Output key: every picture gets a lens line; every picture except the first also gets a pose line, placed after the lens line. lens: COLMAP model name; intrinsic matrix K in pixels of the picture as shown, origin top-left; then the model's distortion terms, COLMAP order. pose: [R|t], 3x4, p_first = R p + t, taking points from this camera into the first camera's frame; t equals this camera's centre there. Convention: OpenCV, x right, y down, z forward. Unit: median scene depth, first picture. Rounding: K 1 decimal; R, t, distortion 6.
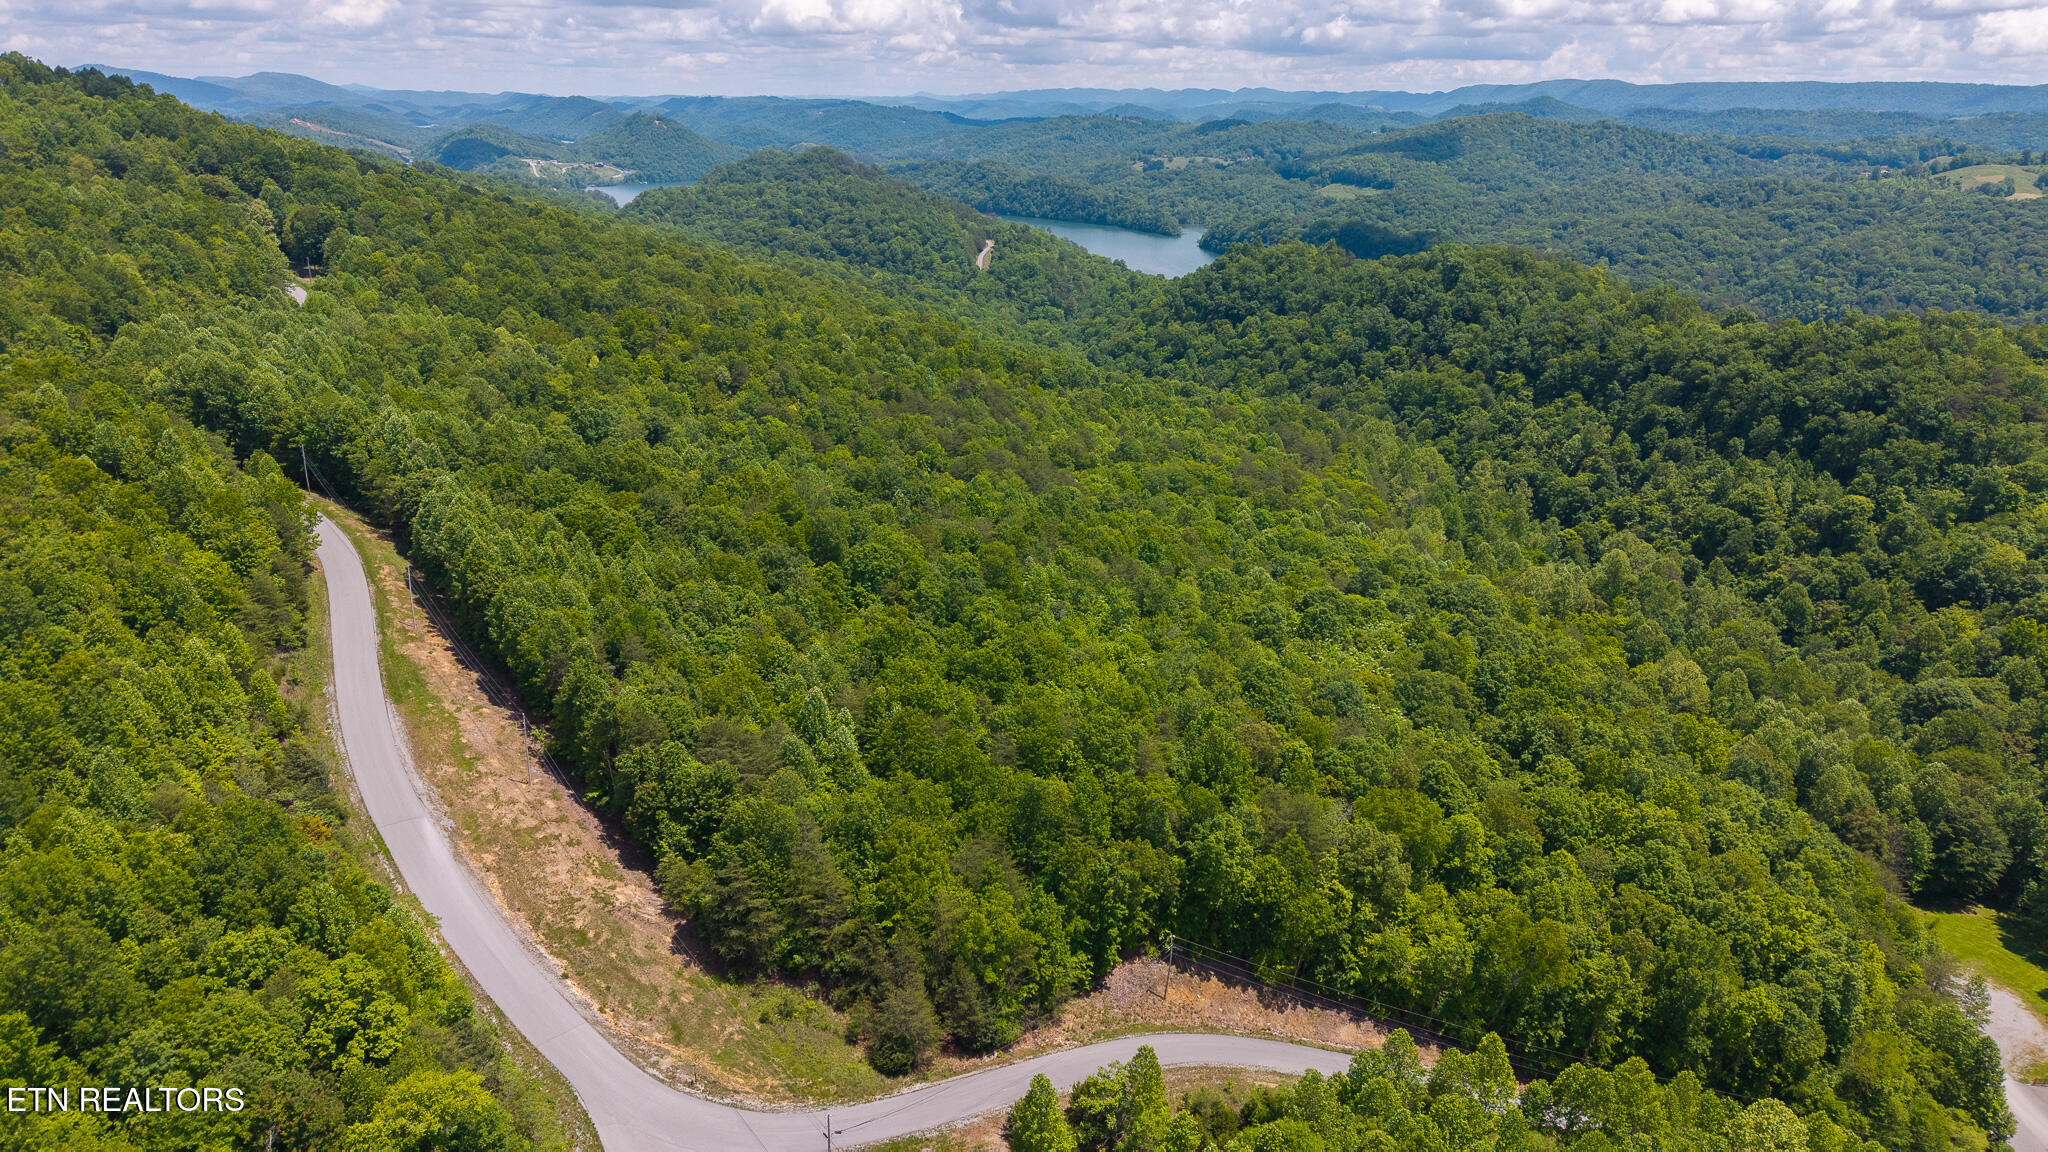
lens RADIAL K [[1368.8, 0, 1024.0], [0, 1368.8, 576.0], [0, 0, 1]] dist [0.033396, -0.035592]
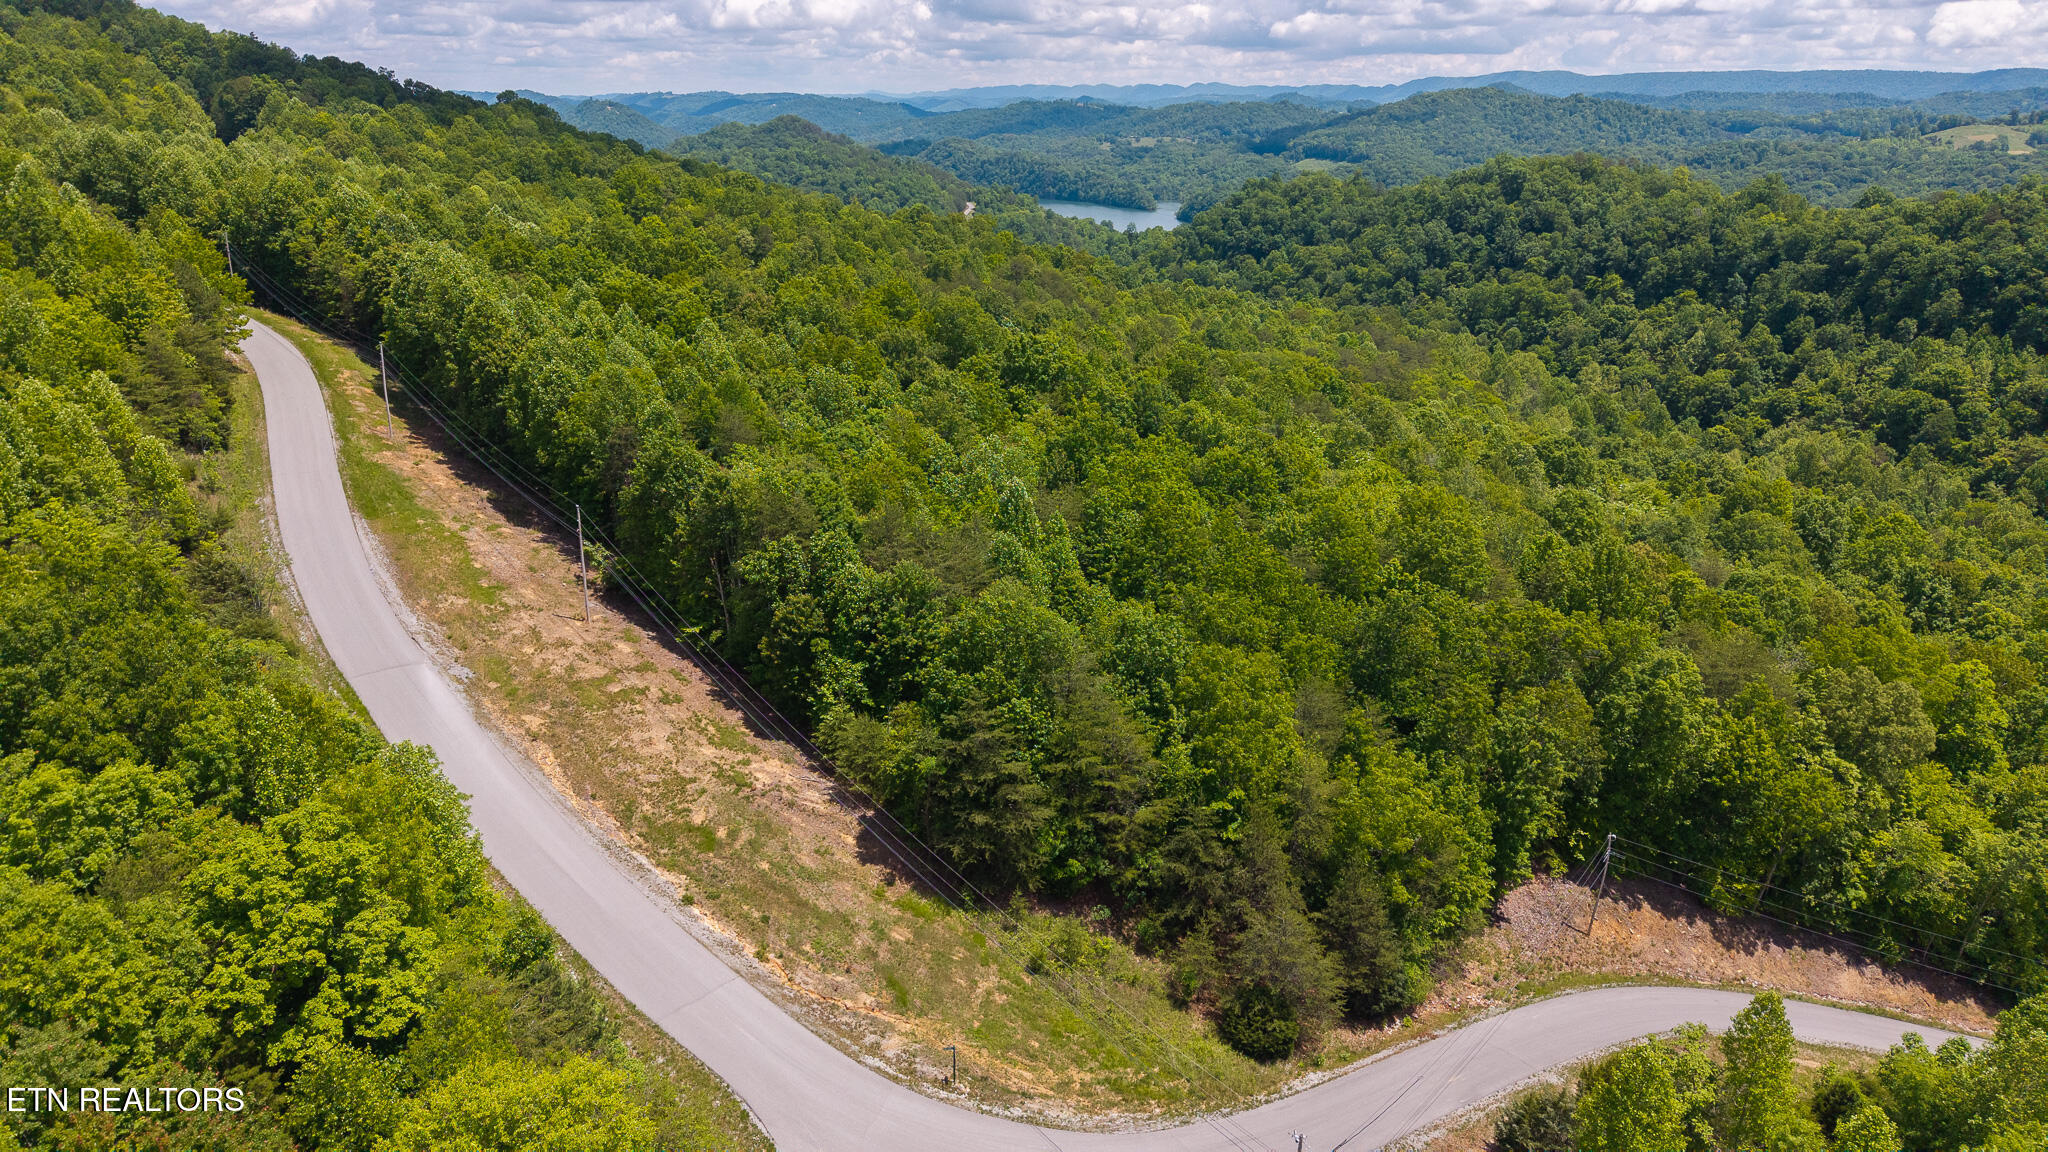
lens RADIAL K [[1368.8, 0, 1024.0], [0, 1368.8, 576.0], [0, 0, 1]] dist [0.033396, -0.035592]
pose [[0.999399, -0.015712, 0.030910, -0.156710], [0.015706, 0.999877, 0.000454, 0.118179], [-0.030913, 0.000031, 0.999522, 0.318118]]
